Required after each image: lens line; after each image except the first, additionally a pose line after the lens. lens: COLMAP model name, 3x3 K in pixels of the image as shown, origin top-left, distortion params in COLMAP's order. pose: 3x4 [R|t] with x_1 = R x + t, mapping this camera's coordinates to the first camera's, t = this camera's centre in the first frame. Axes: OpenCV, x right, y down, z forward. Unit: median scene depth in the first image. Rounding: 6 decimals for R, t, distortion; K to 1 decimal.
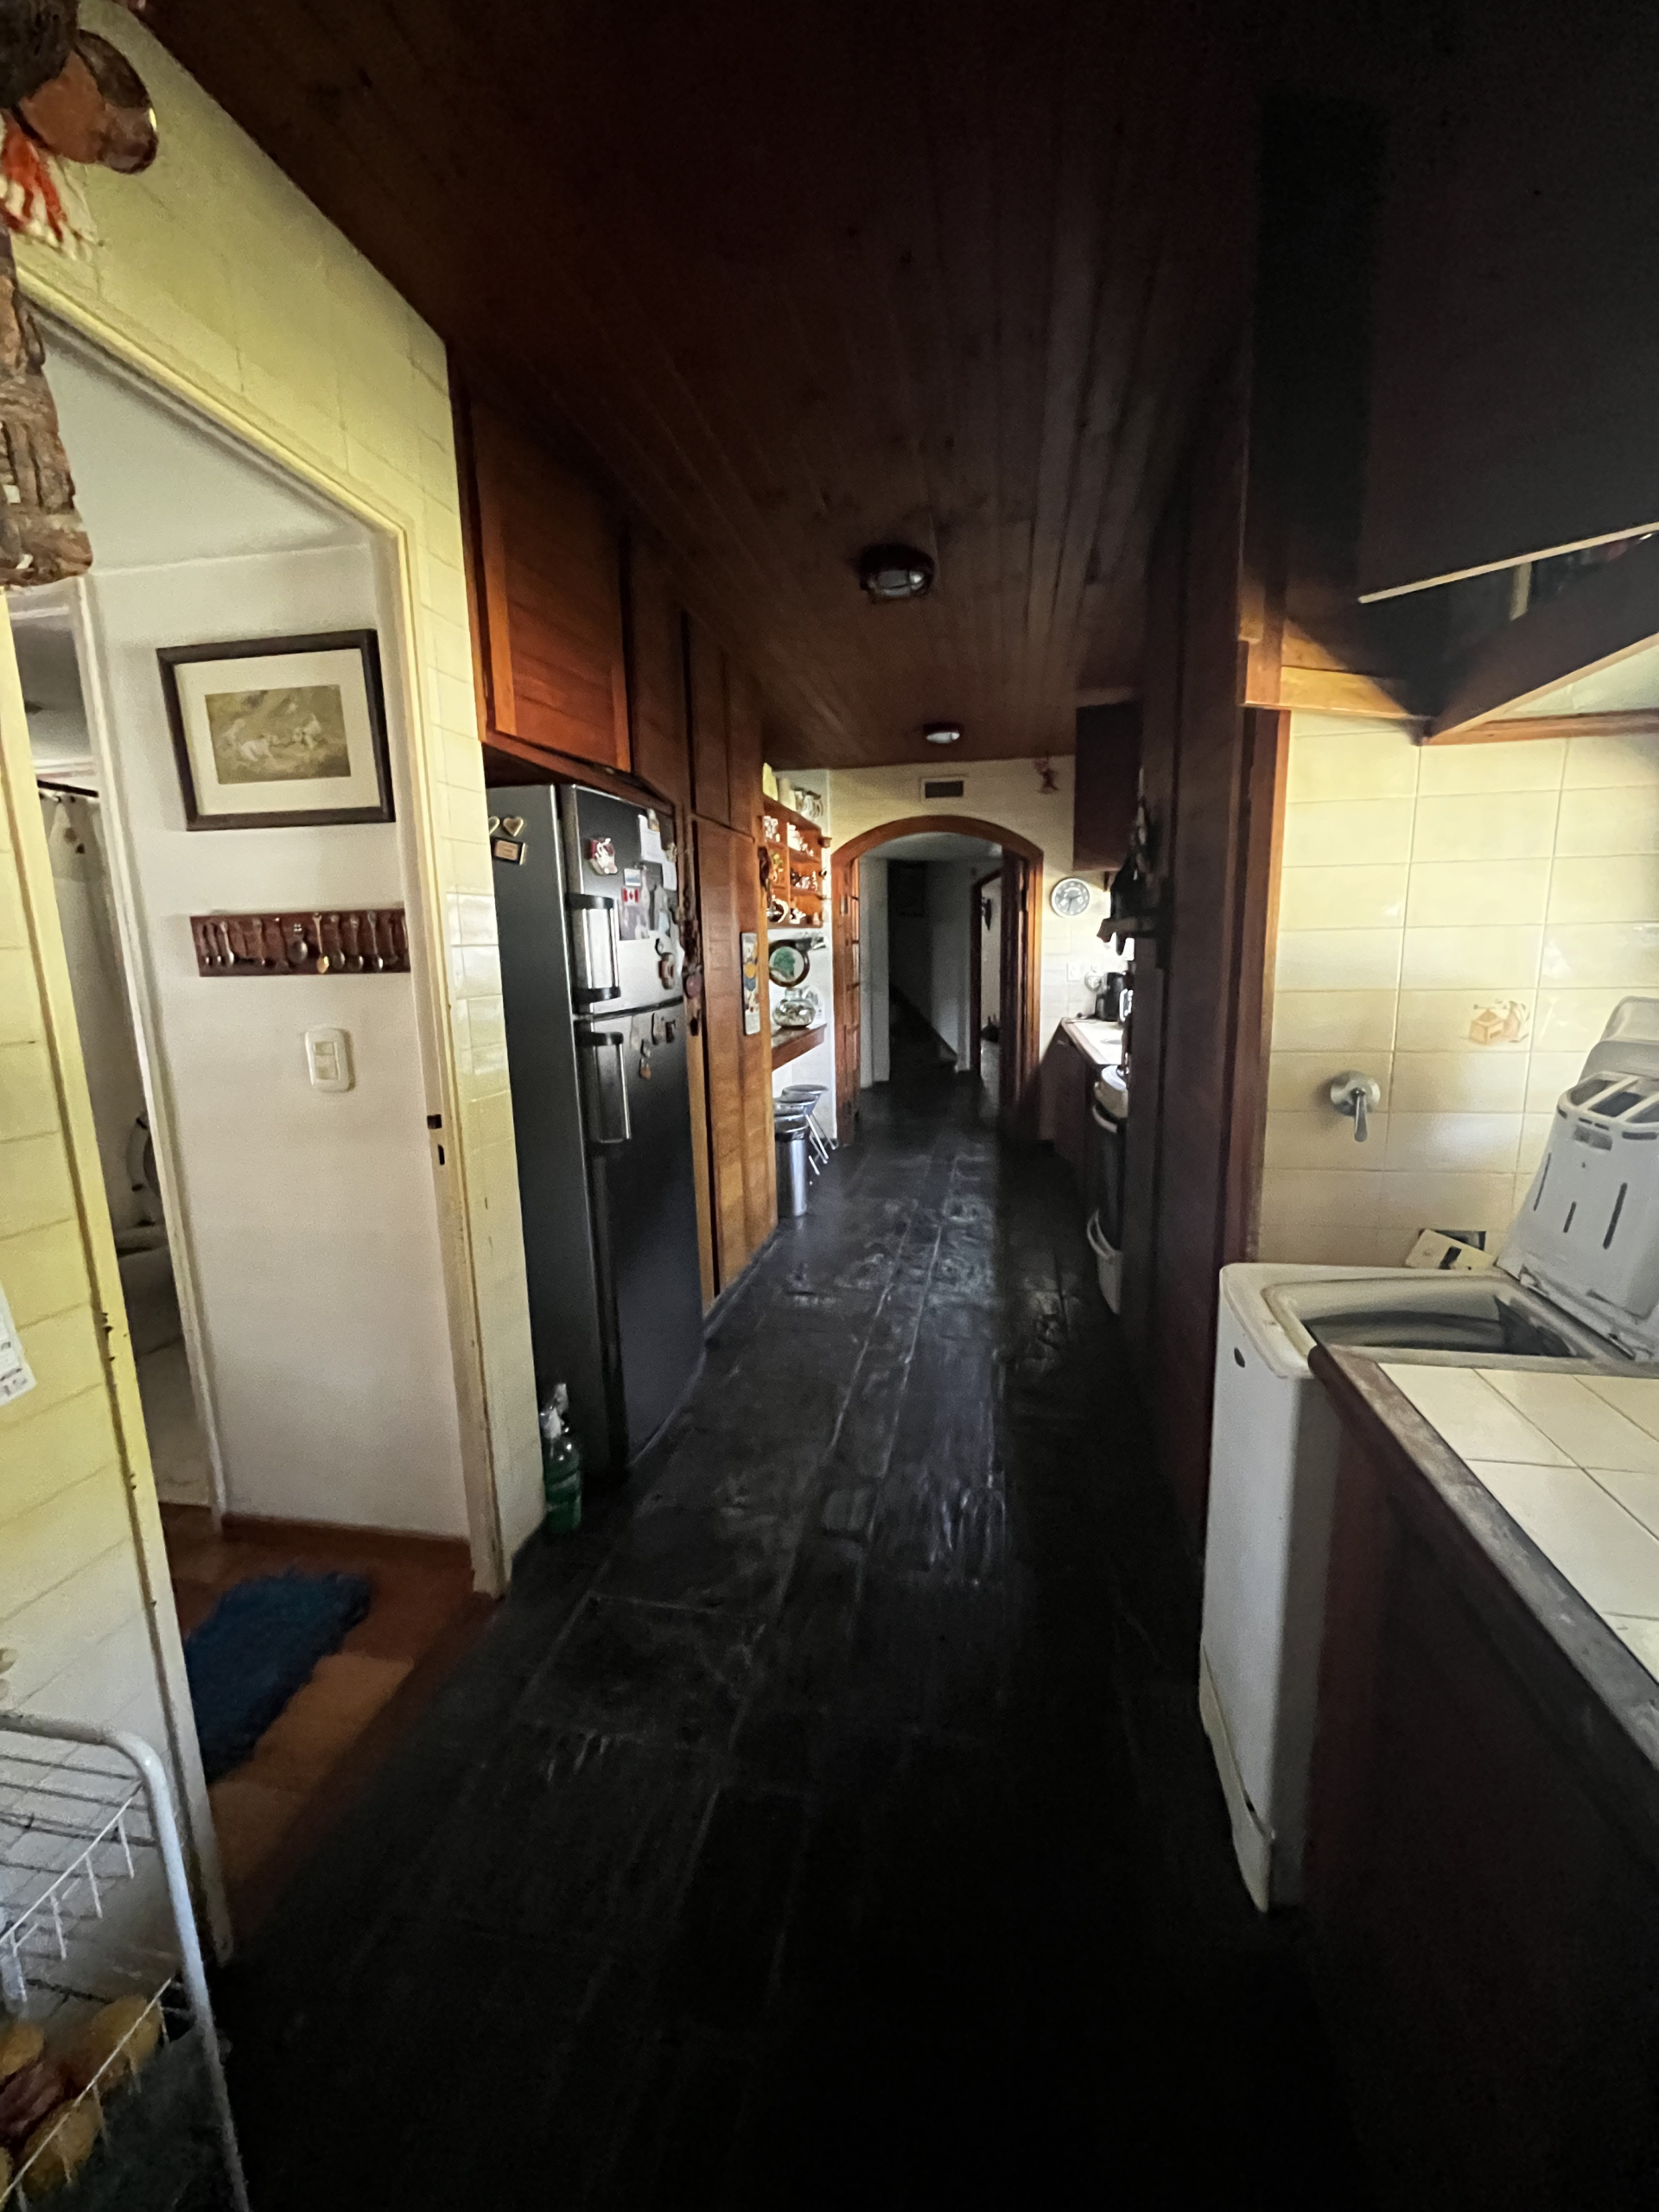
lens RADIAL K [[895.8, 0, 824.9], [0, 895.8, 1103.3], [0, 0, 1]] dist [-0.000862, -0.000657]
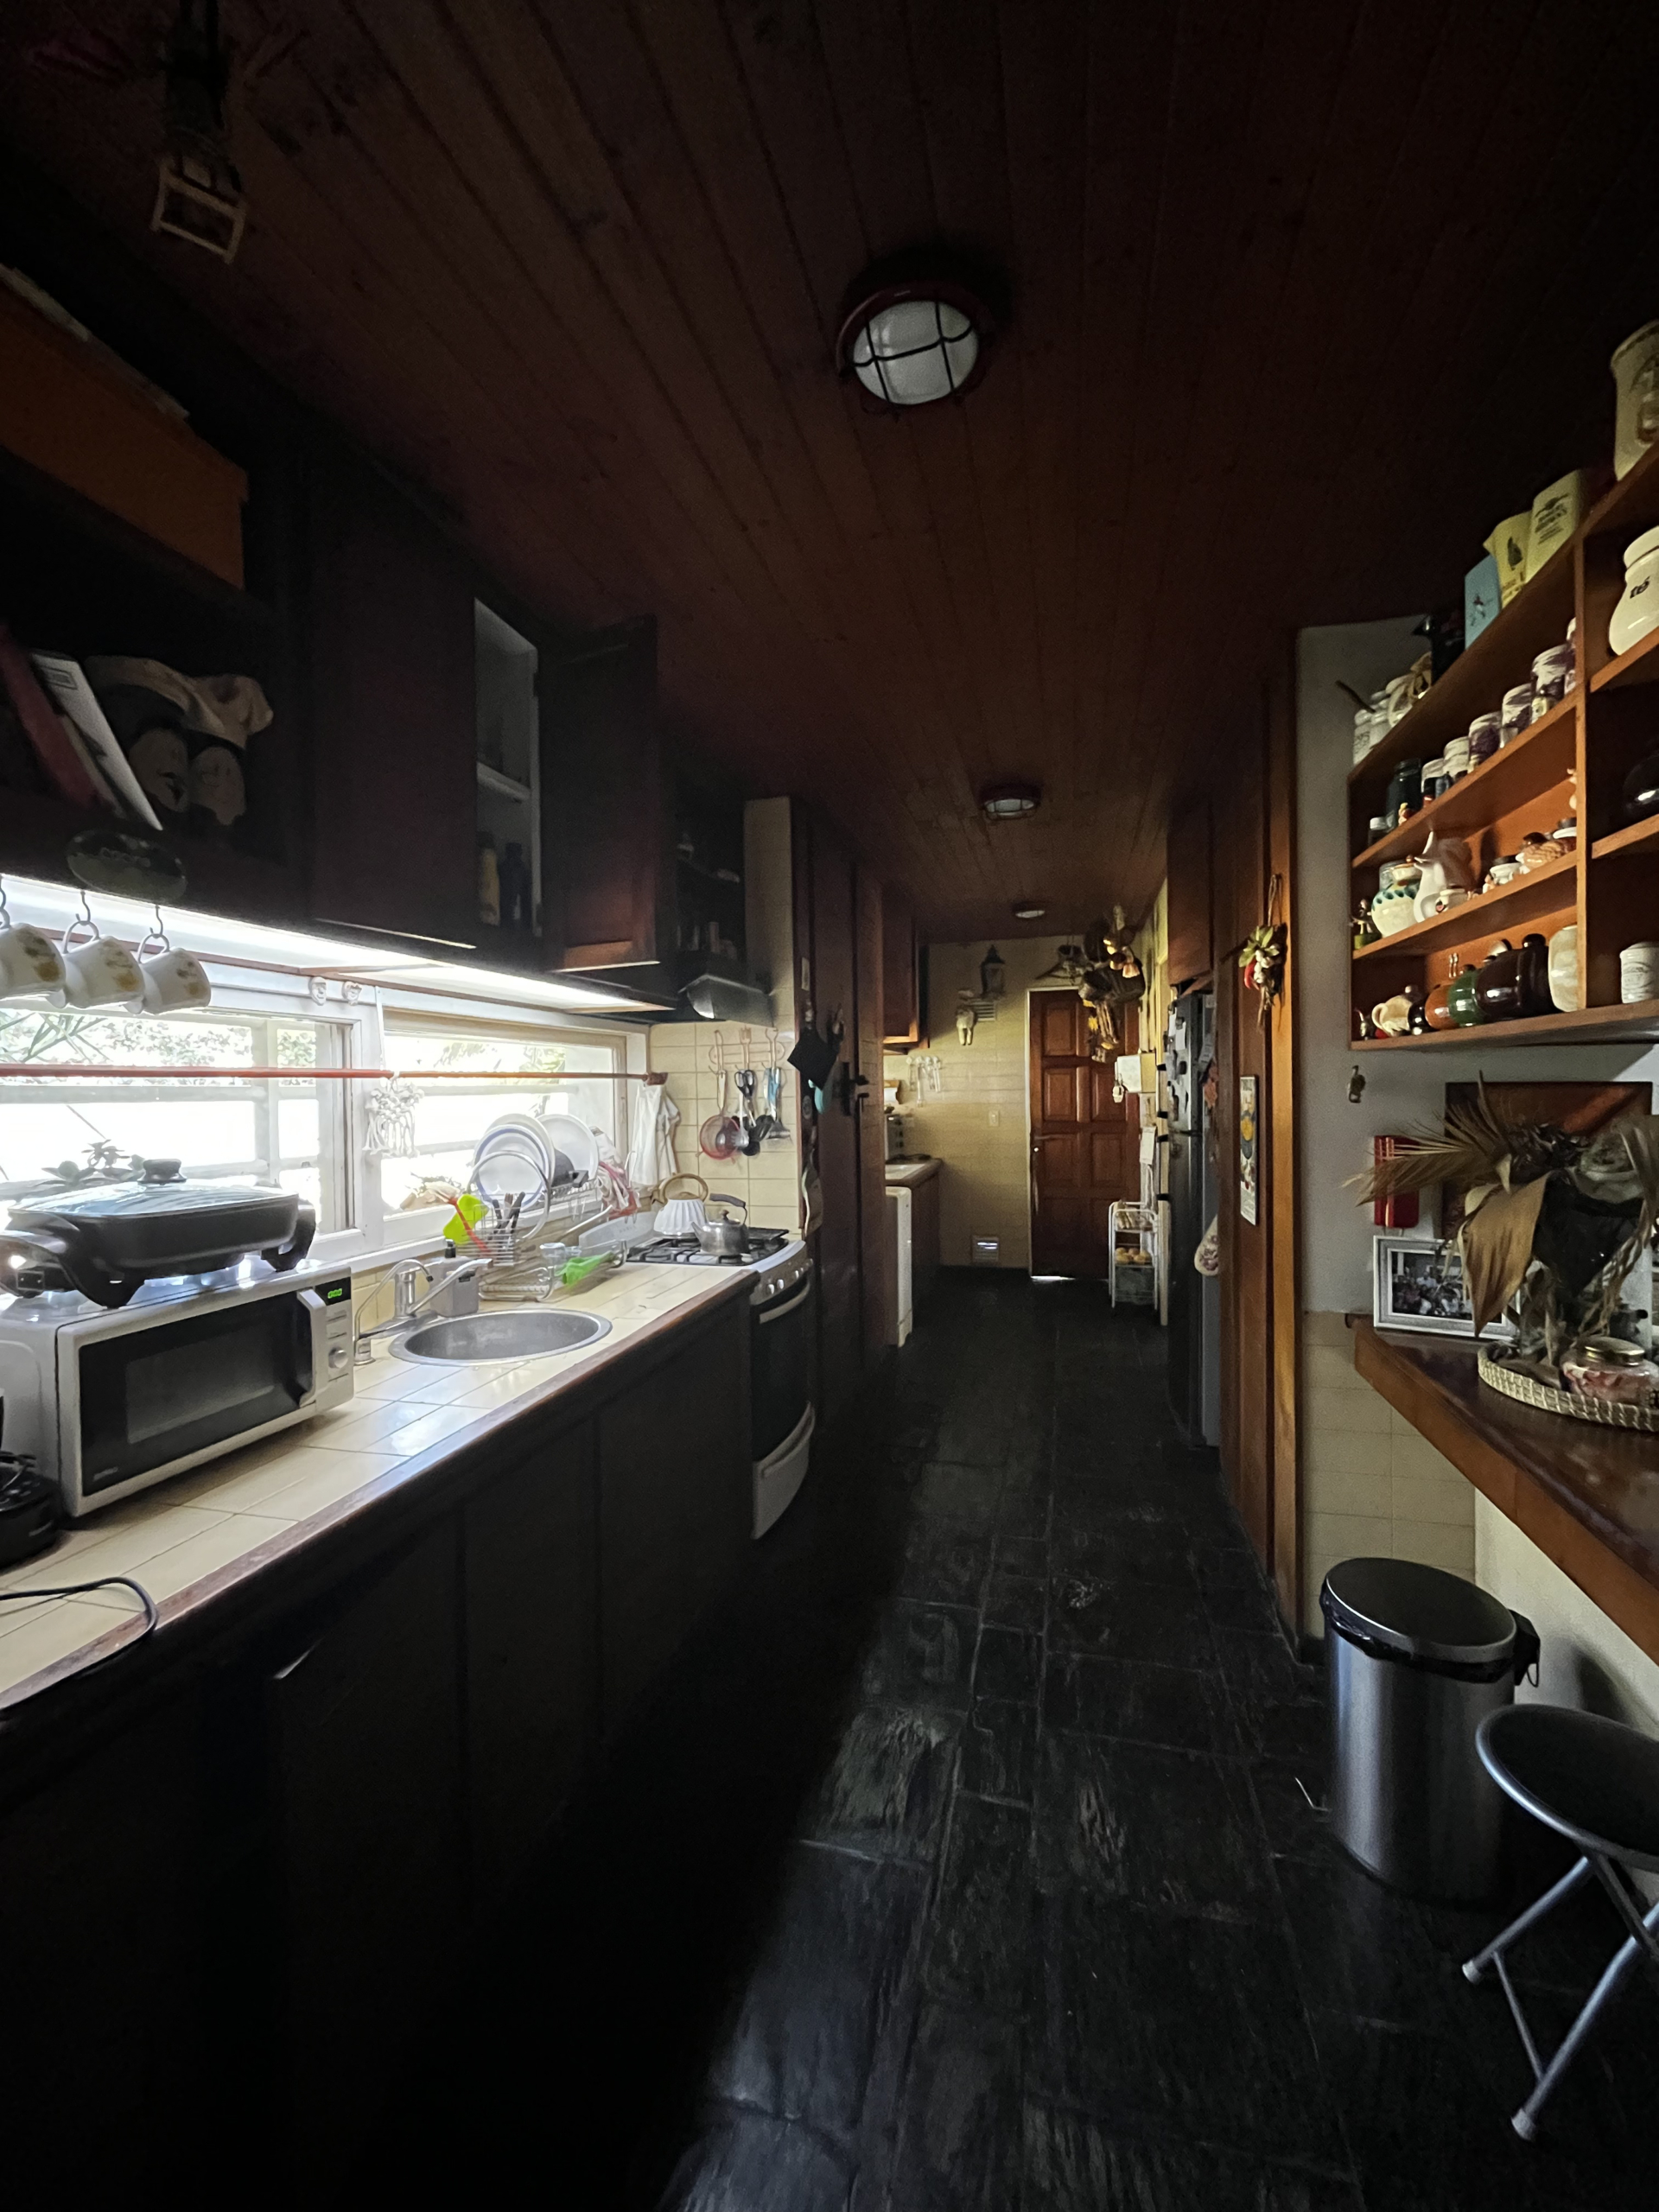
lens RADIAL K [[895.8, 0, 824.9], [0, 895.8, 1103.3], [0, 0, 1]] dist [-0.000862, -0.000657]
pose [[-0.996961, 0.036491, 0.068834, 0.274900], [0.048935, 0.980795, 0.188802, -0.443489], [-0.060622, 0.191596, -0.979600, 2.384921]]
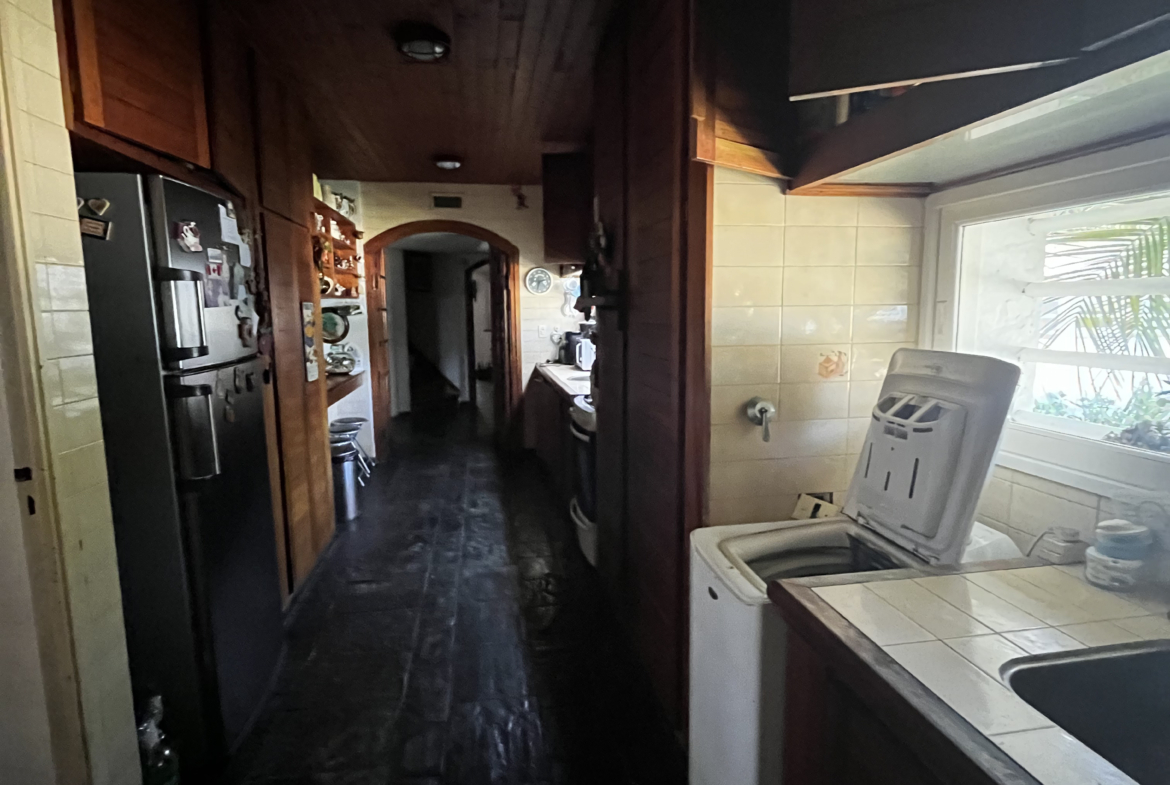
lens RADIAL K [[631.7, 0, 581.8], [0, 631.7, 391.4], [0, 0, 1]] dist [-0.000888, -0.000981]
pose [[0.937428, -0.034083, 0.346506, -0.048196], [0.051229, 0.997868, -0.040441, -0.009613], [-0.344389, 0.055662, 0.937176, 0.042193]]
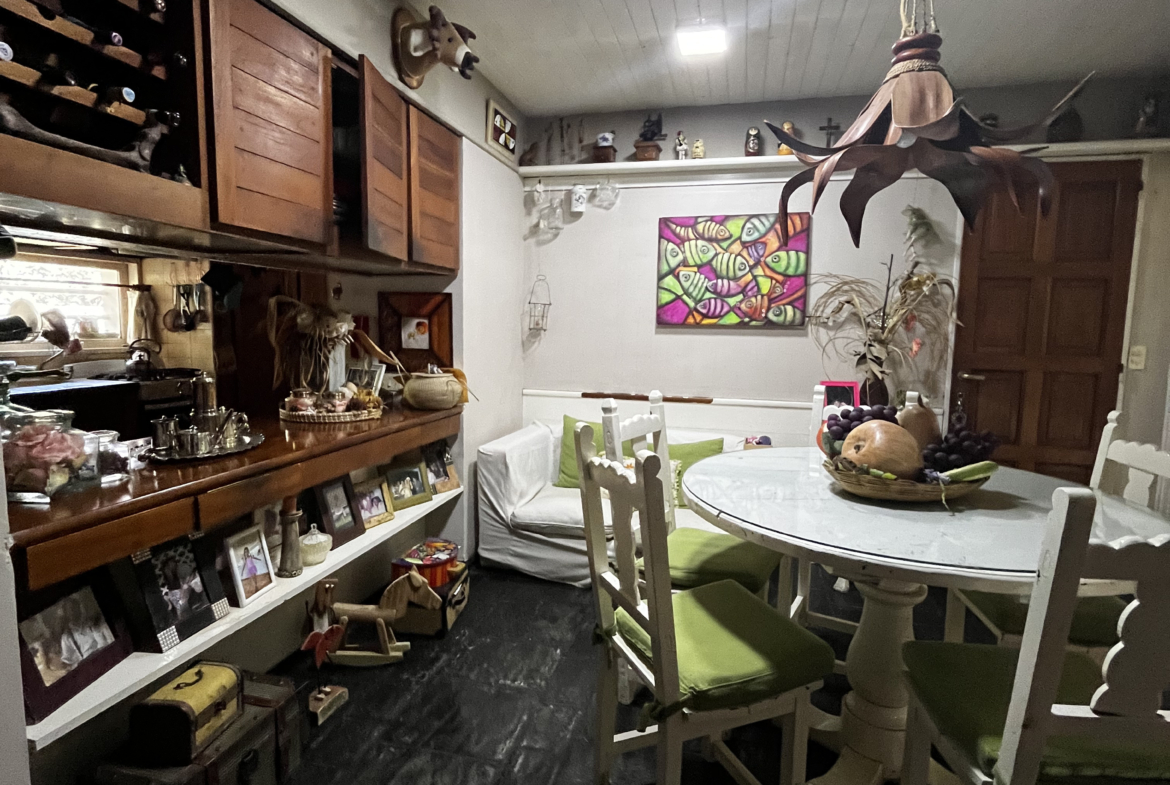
lens RADIAL K [[631.7, 0, 581.8], [0, 631.7, 391.4], [0, 0, 1]] dist [-0.000888, -0.000981]
pose [[-0.998615, 0.000560, 0.052614, -0.671243], [0.015217, 0.960288, 0.278596, -0.431908], [-0.050369, 0.279010, -0.958966, 2.760017]]
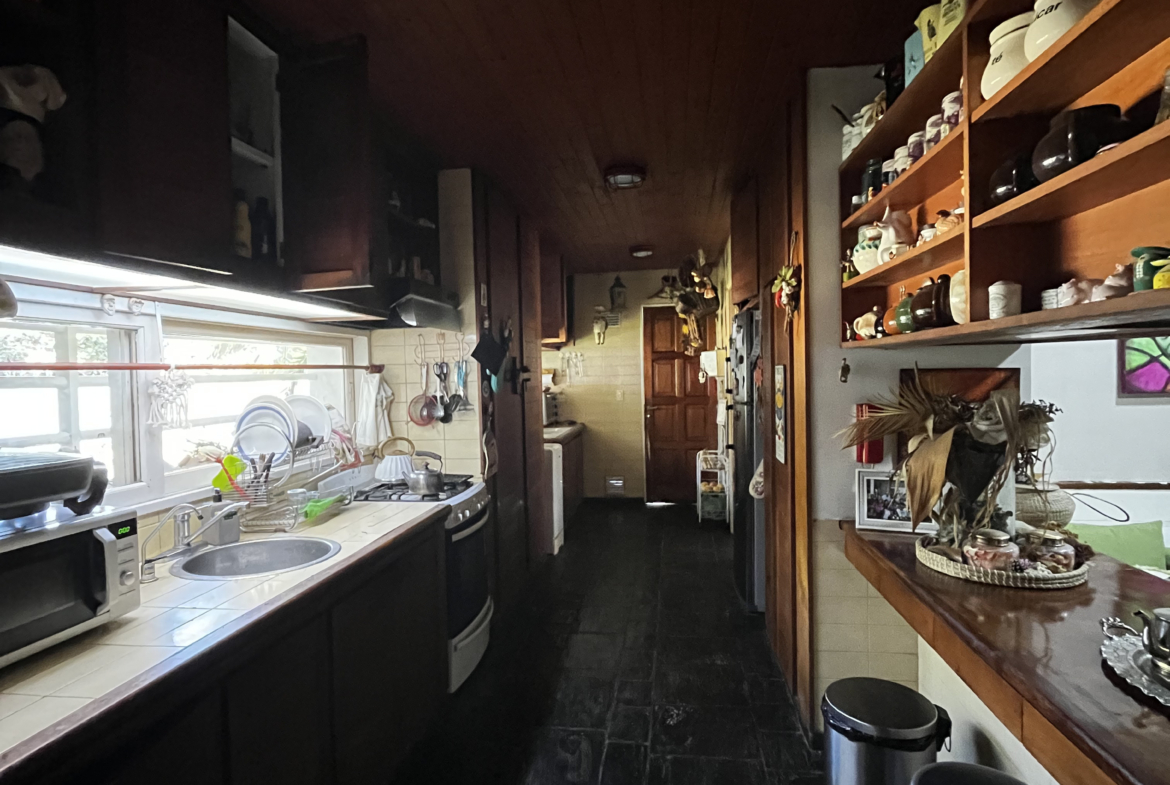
lens RADIAL K [[631.7, 0, 581.8], [0, 631.7, 391.4], [0, 0, 1]] dist [-0.000888, -0.000981]
pose [[-0.997653, 0.045537, -0.051141, 0.260026], [0.034211, 0.978412, 0.203812, -0.445902], [0.059318, 0.201584, -0.977673, 2.397107]]
